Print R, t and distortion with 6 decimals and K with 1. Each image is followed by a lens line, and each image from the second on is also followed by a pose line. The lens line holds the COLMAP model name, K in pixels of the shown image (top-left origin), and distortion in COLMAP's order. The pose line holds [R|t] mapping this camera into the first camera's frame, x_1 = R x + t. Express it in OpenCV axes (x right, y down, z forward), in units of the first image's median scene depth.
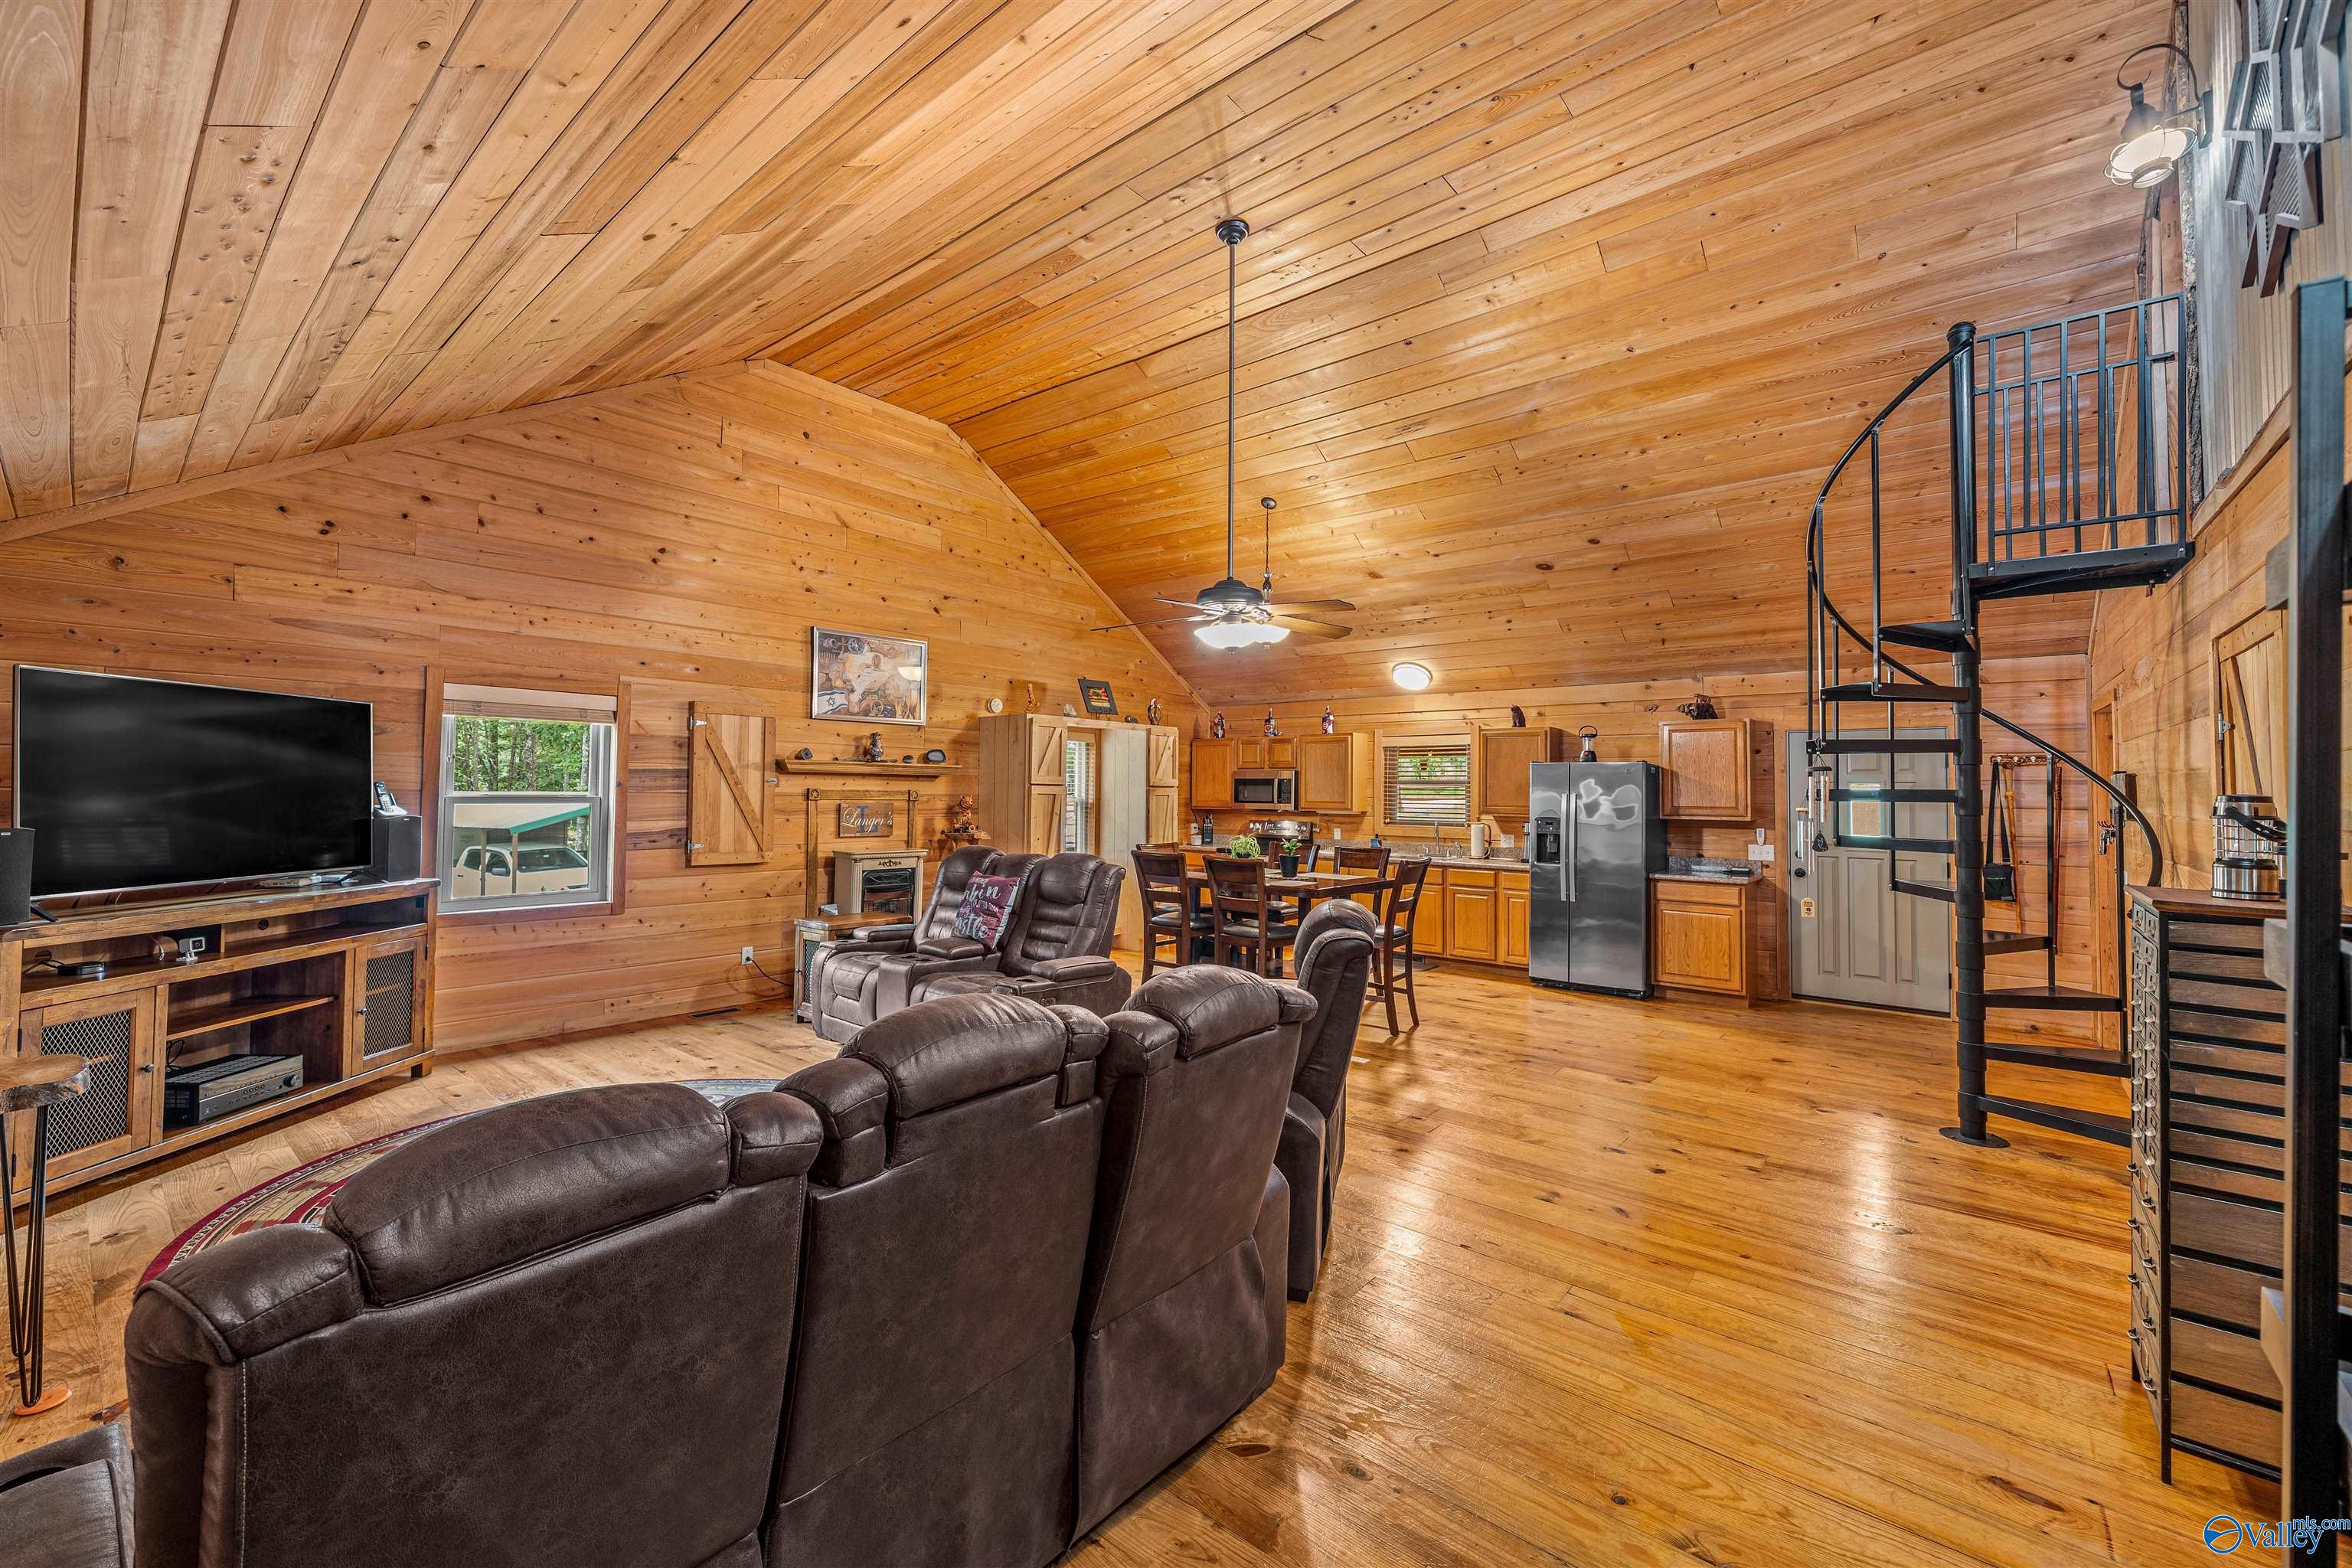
lens RADIAL K [[940.6, 0, 1167.8], [0, 940.6, 759.6], [0, 0, 1]] dist [-0.000848, -0.000266]
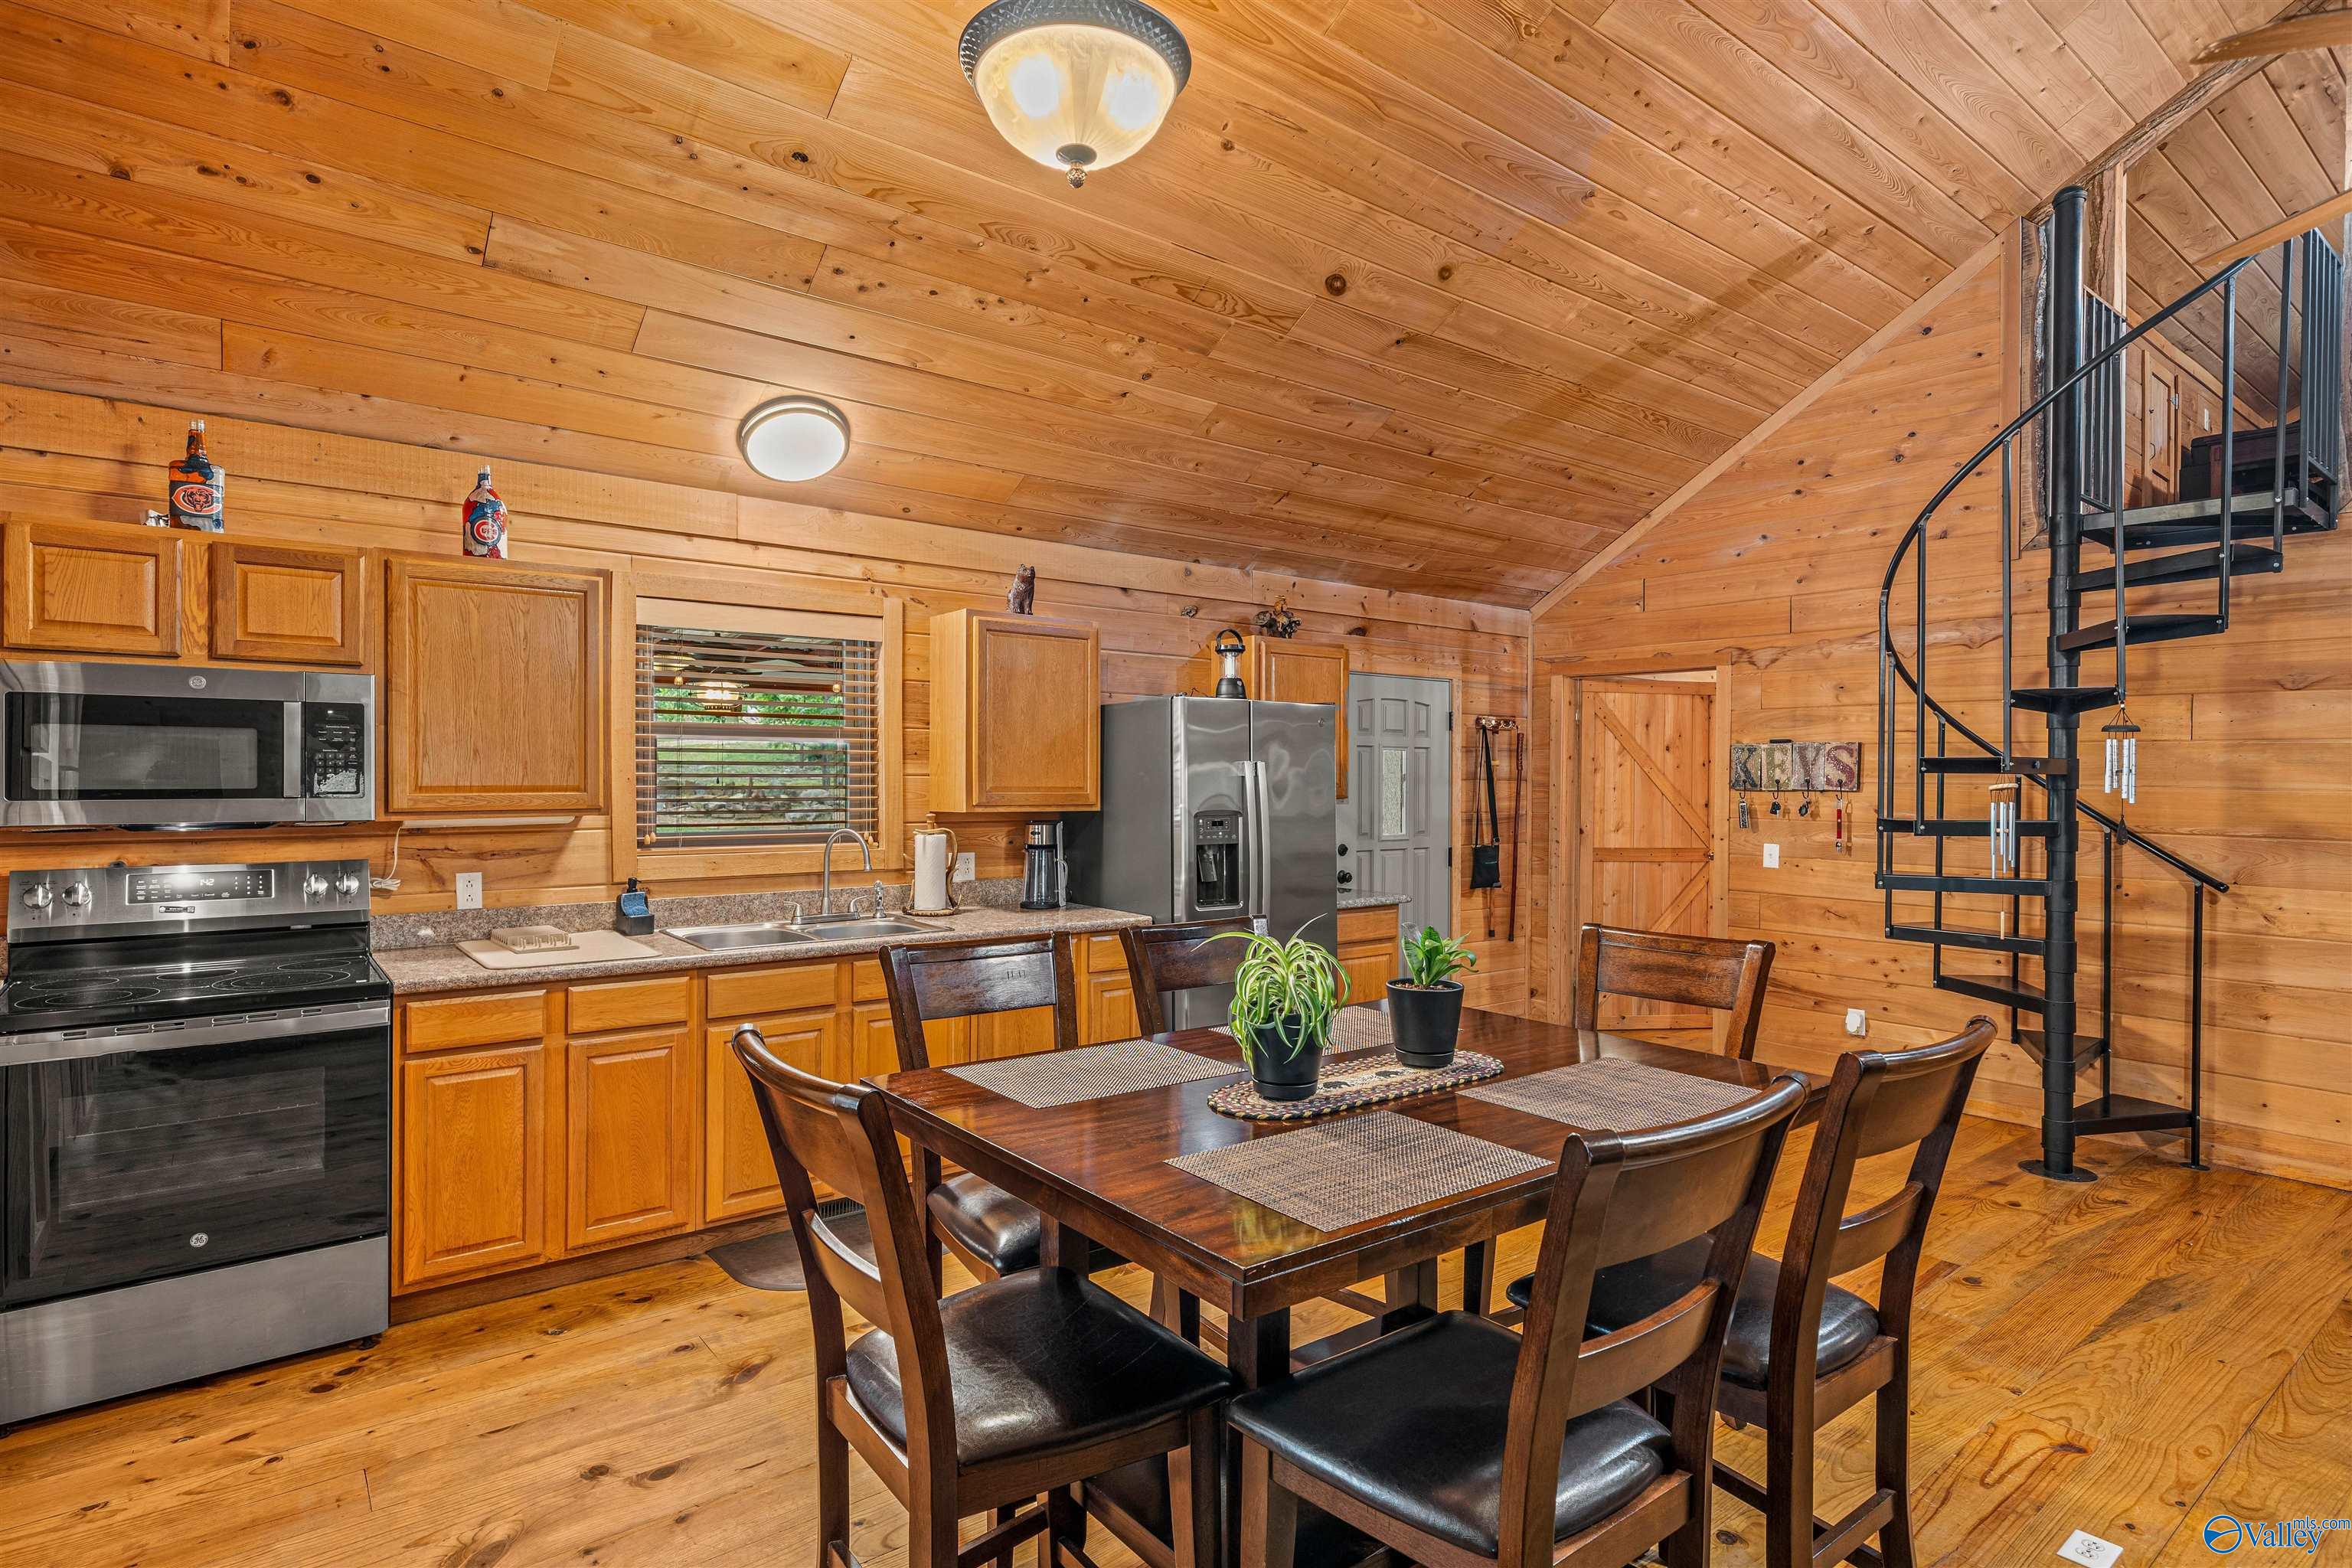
lens RADIAL K [[1206.9, 0, 1167.7], [0, 1206.9, 783.5], [0, 0, 1]] dist [0.002066, 0.000670]
pose [[0.204884, -0.015568, 0.978662, -0.224130], [-0.036735, 0.999047, 0.023583, 0.036631], [-0.978097, -0.040783, 0.204117, 0.975885]]
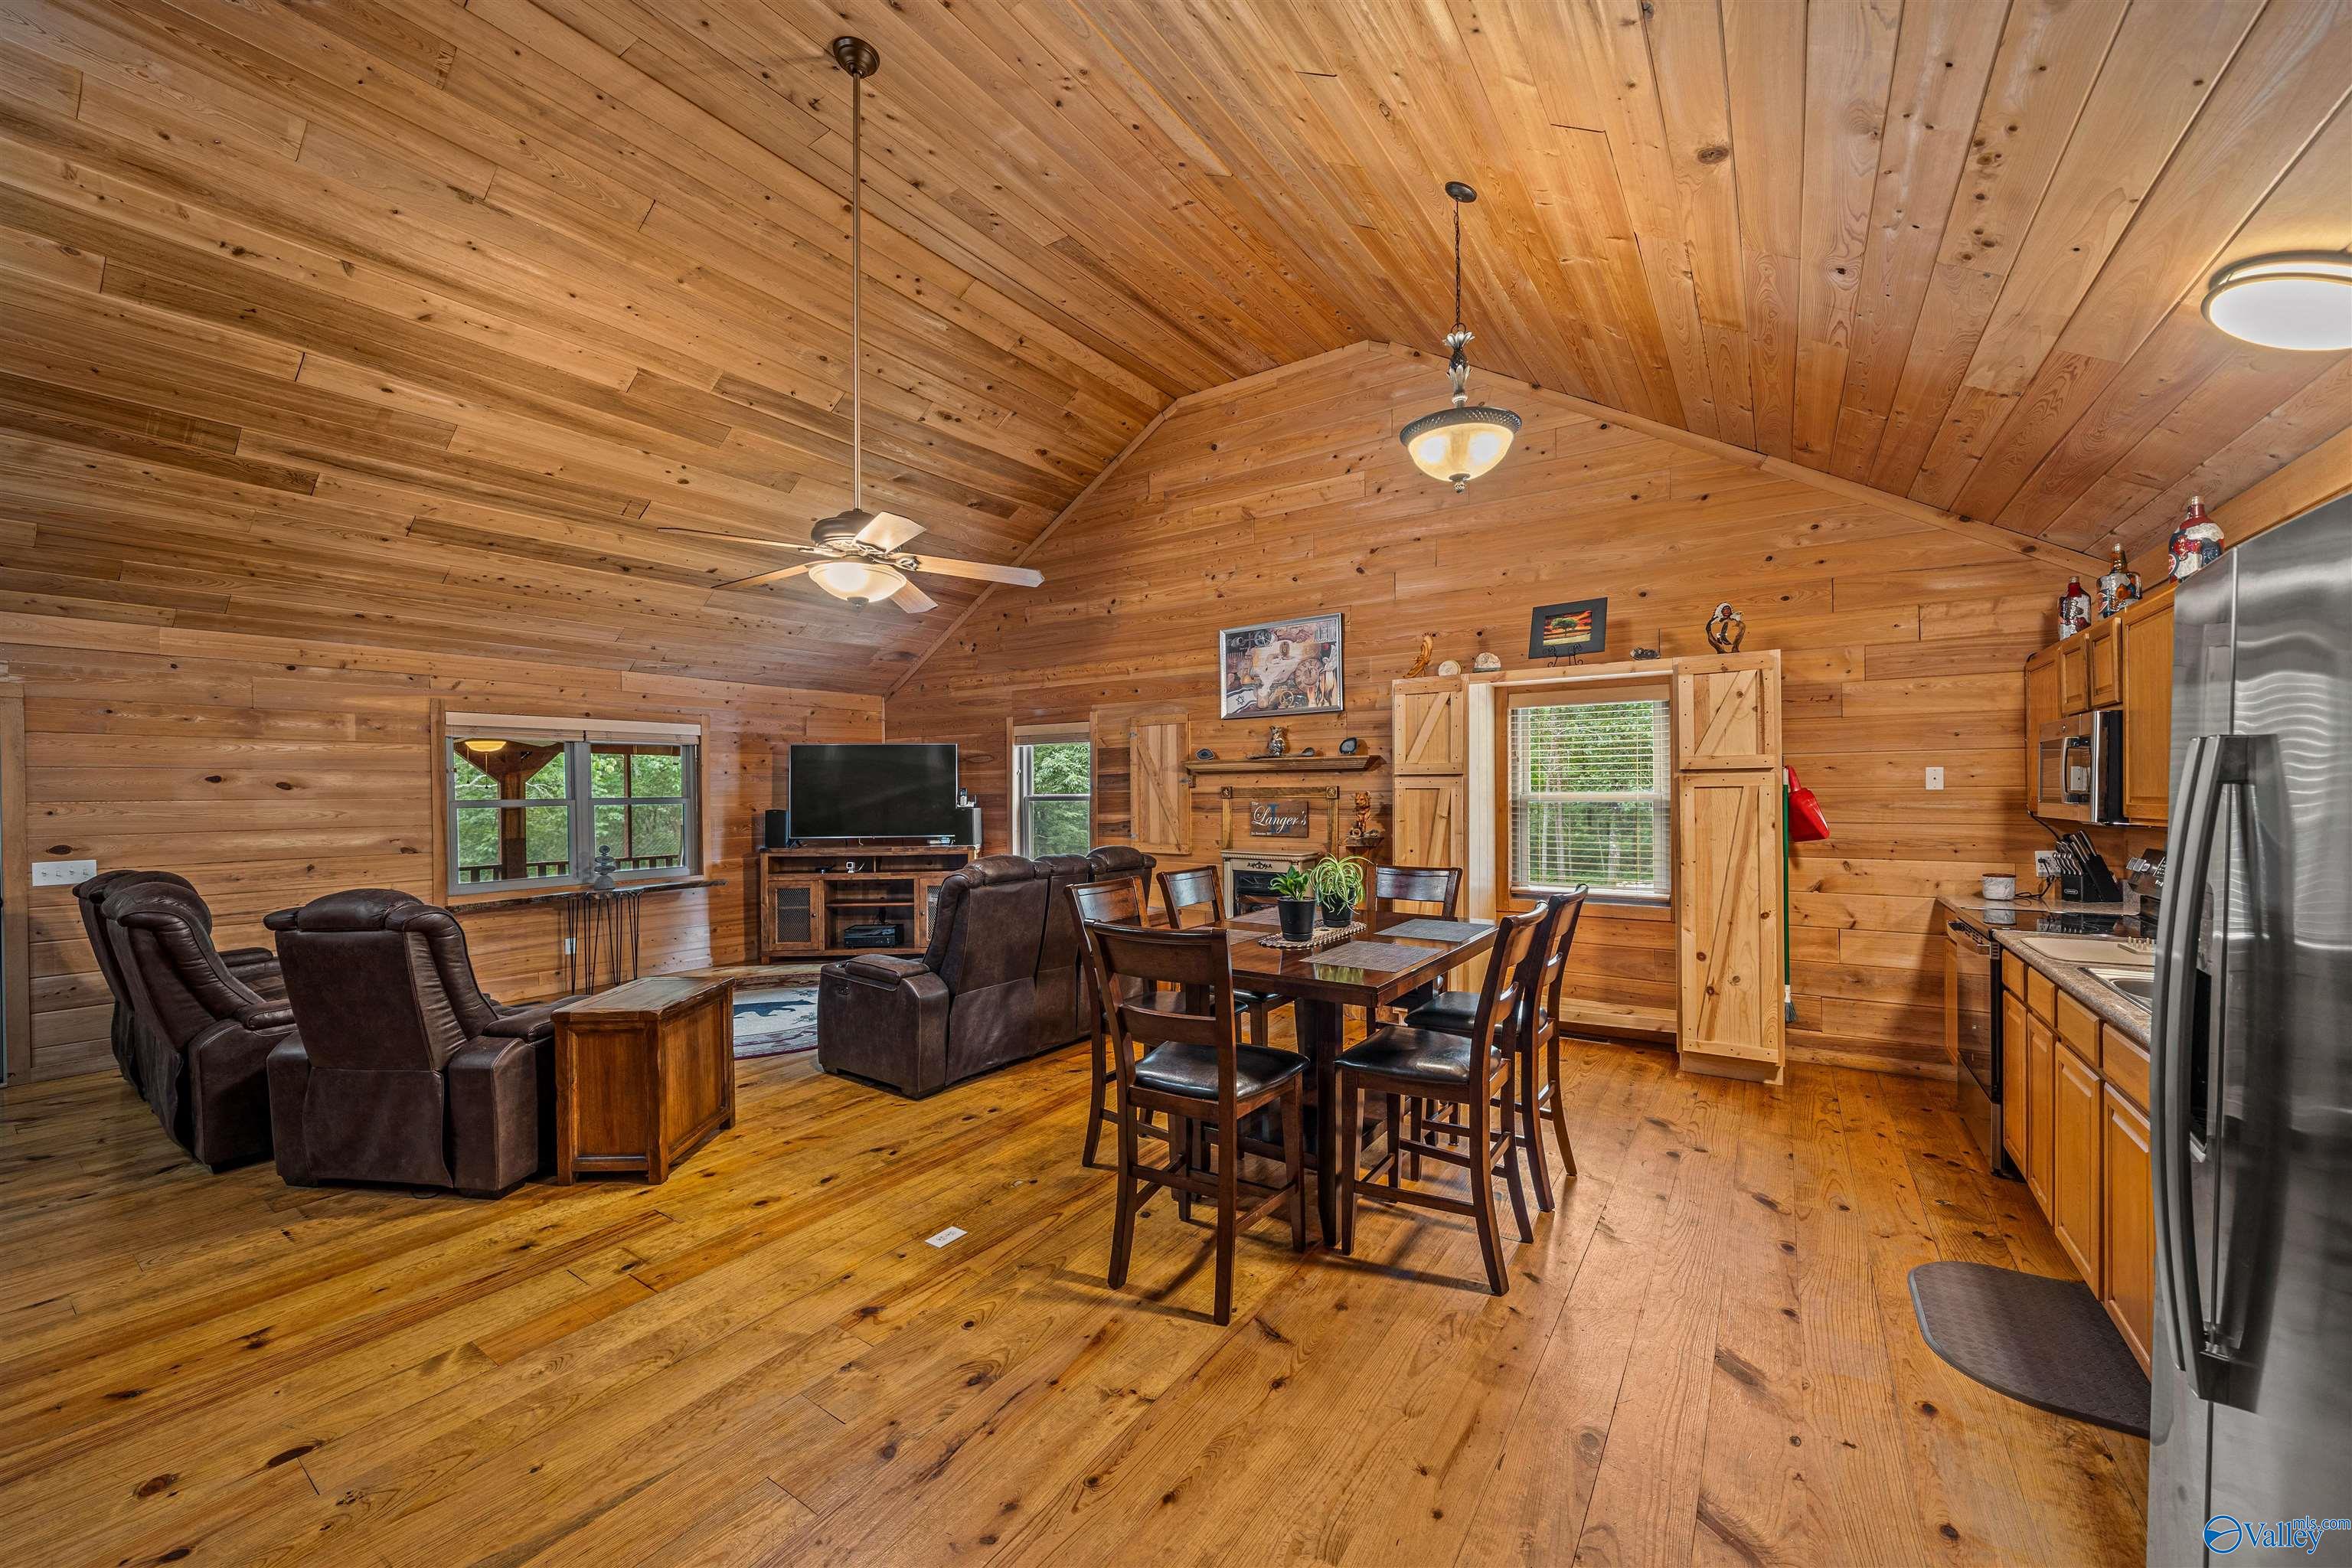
lens RADIAL K [[890.6, 0, 1168.4], [0, 890.6, 793.7], [0, 0, 1]] dist [-0.003649, -0.000079]
pose [[0.096644, -0.008590, -0.995282, 0.601533], [0.042502, 0.999086, -0.004496, 0.040782], [0.994411, -0.041867, 0.096921, 0.858199]]
